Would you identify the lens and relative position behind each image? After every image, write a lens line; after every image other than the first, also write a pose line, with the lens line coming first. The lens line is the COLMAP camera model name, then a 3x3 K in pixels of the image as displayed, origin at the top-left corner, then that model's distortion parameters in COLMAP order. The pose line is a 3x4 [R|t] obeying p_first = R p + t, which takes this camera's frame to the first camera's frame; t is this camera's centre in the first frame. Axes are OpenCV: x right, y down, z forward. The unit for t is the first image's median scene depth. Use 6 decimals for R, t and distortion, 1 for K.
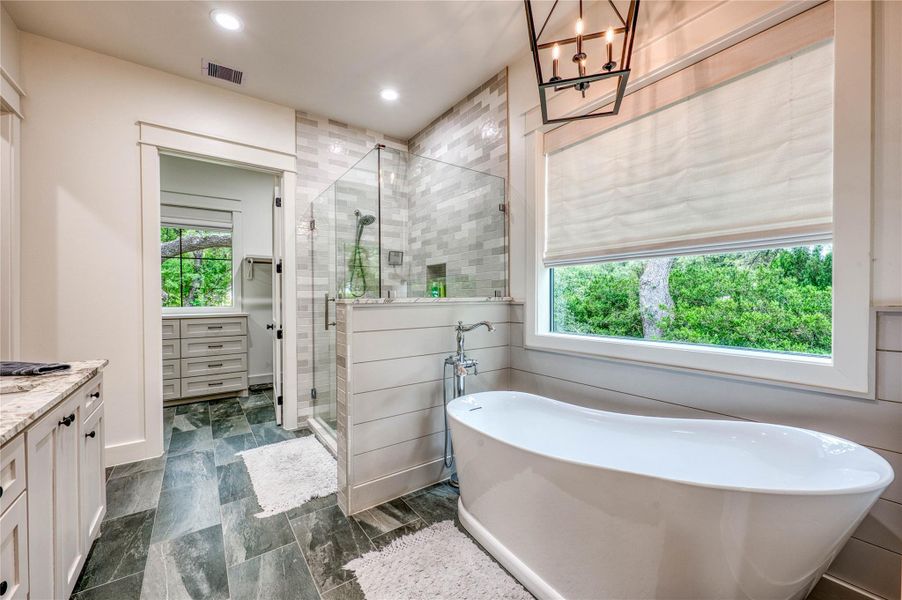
lens RADIAL K [[354.8, 0, 446.5], [0, 354.8, 299.8], [0, 0, 1]] dist [-0.001139, 0.000321]
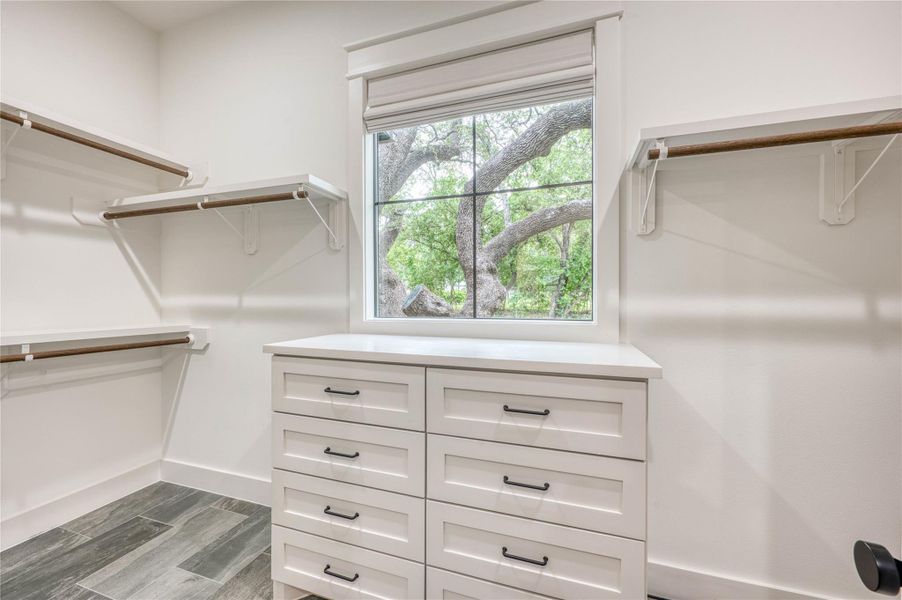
lens RADIAL K [[354.8, 0, 450.3], [0, 354.8, 296.2], [0, 0, 1]] dist [-0.001139, 0.000321]
pose [[0.587527, 0.005007, -0.809189, -0.659859], [-0.010414, 0.999945, -0.001375, -0.005974], [0.809137, 0.009235, 0.587547, 1.112094]]
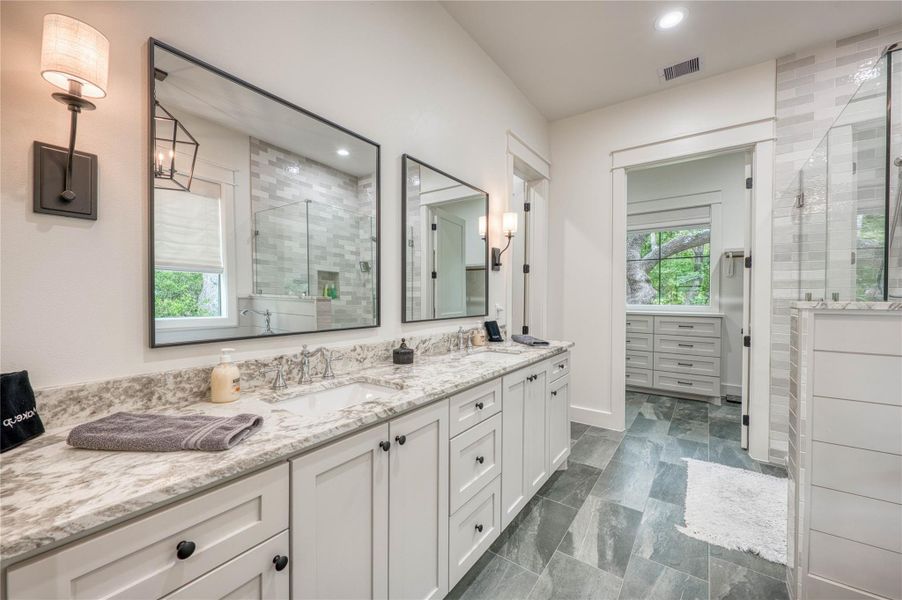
lens RADIAL K [[354.8, 0, 449.9], [0, 354.8, 299.4], [0, 0, 1]] dist [-0.001139, 0.000321]
pose [[0.321577, 0.017408, -0.946723, 0.103669], [-0.012324, 0.999823, 0.014198, -0.005038], [0.946803, 0.007102, 0.321735, 0.073291]]
